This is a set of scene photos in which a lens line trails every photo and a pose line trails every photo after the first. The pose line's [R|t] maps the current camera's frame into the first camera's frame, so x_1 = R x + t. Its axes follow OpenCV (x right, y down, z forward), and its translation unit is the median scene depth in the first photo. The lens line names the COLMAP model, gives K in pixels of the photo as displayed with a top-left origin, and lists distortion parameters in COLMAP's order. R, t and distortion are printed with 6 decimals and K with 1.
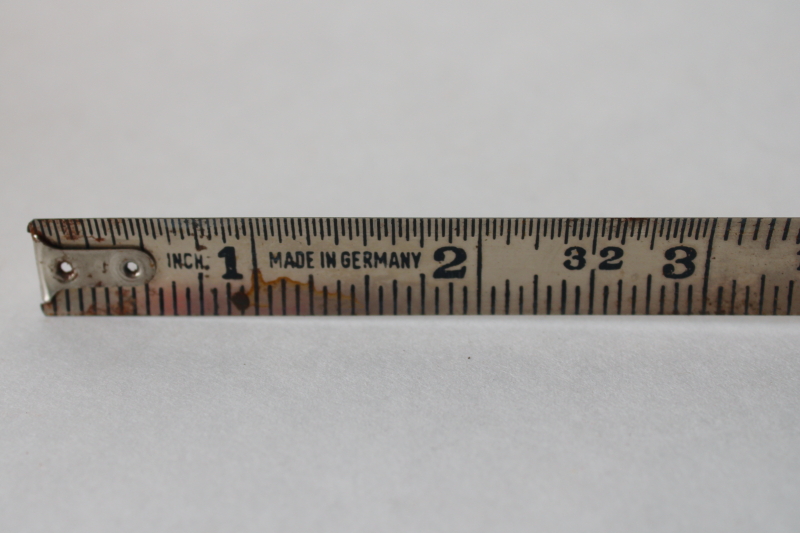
lens RADIAL K [[1376.2, 0, 400.0], [0, 1376.2, 266.5], [0, 0, 1]] dist [-0.054317, 0.148656]
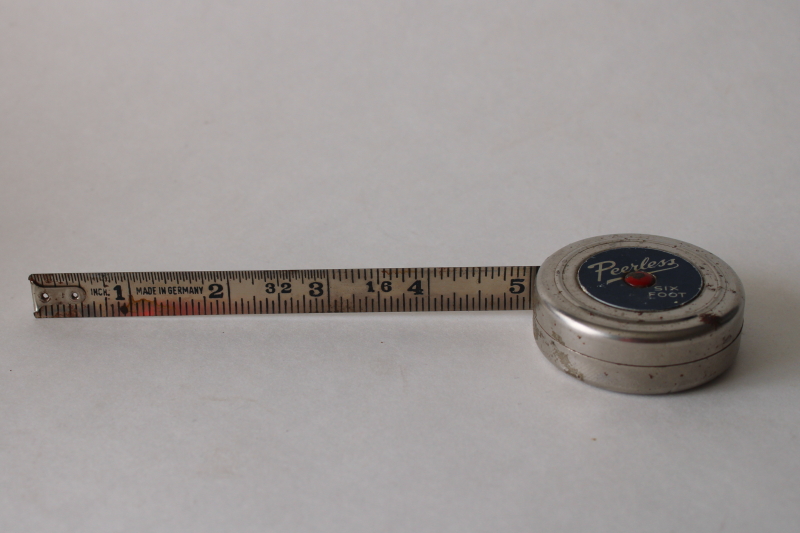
lens RADIAL K [[1376.2, 0, 400.0], [0, 1376.2, 266.5], [0, 0, 1]] dist [-0.054317, 0.148656]
pose [[0.999227, -0.013514, 0.036923, 0.256270], [0.015067, 0.998999, -0.042115, 0.056846], [-0.036317, 0.042639, 0.998430, -1.276110]]
